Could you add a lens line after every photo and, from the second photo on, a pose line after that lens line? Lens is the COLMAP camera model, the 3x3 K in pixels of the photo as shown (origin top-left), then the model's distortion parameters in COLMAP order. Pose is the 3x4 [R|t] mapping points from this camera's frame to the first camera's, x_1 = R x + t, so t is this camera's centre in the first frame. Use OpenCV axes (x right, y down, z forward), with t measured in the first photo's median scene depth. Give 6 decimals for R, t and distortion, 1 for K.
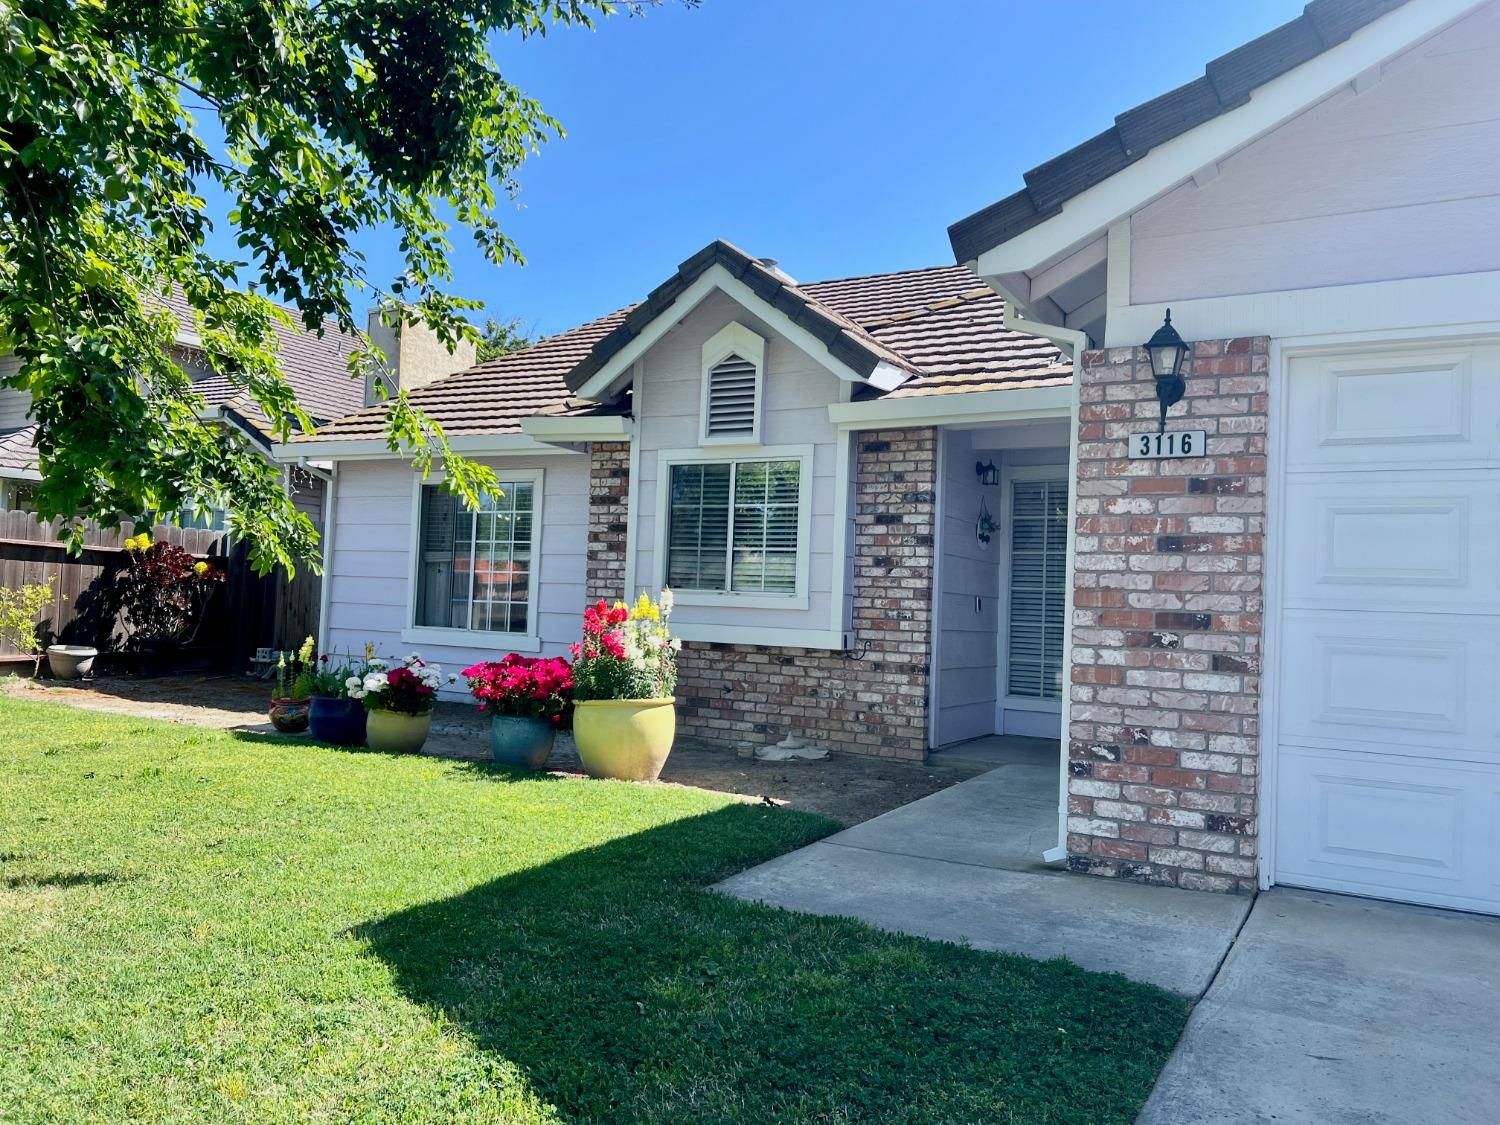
lens RADIAL K [[1130.9, 0, 750.0], [0, 1130.9, 562.5], [0, 0, 1]] dist [0.002935, 0.000952]
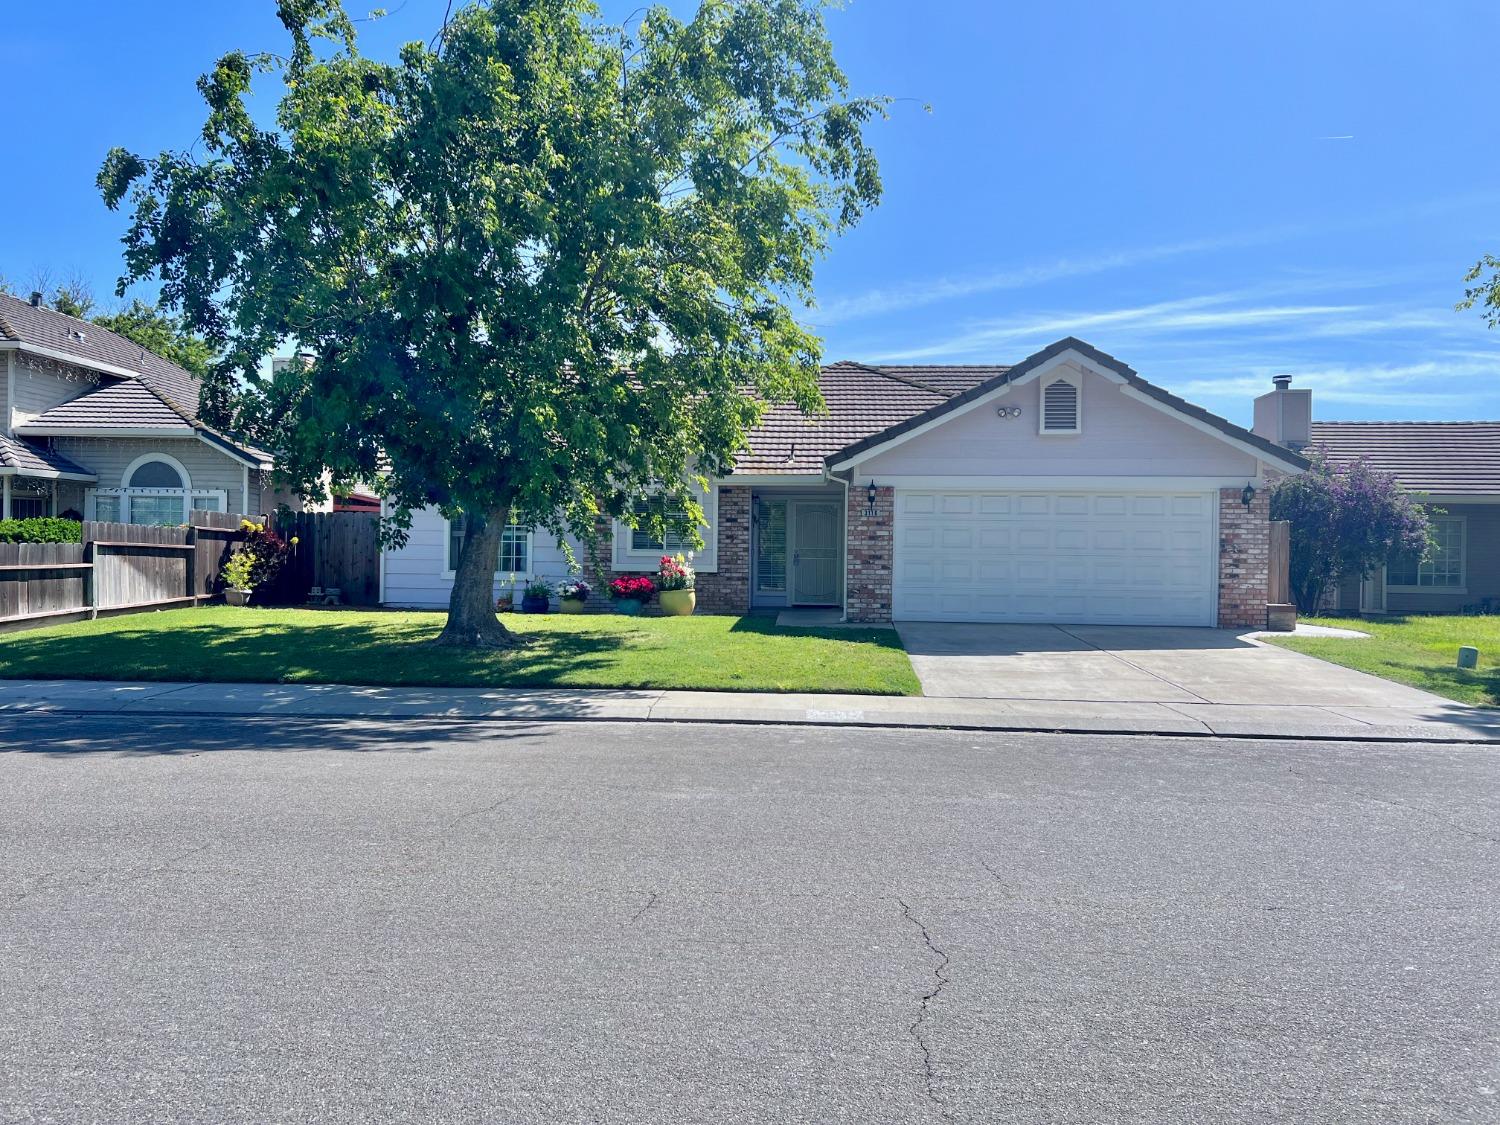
lens RADIAL K [[1130.9, 0, 750.0], [0, 1130.9, 562.5], [0, 0, 1]] dist [0.002935, 0.000952]
pose [[0.899382, -0.025841, 0.436399, -1.707613], [0.003930, 0.998689, 0.051036, -0.131401], [-0.437145, -0.044185, 0.898305, -2.329870]]
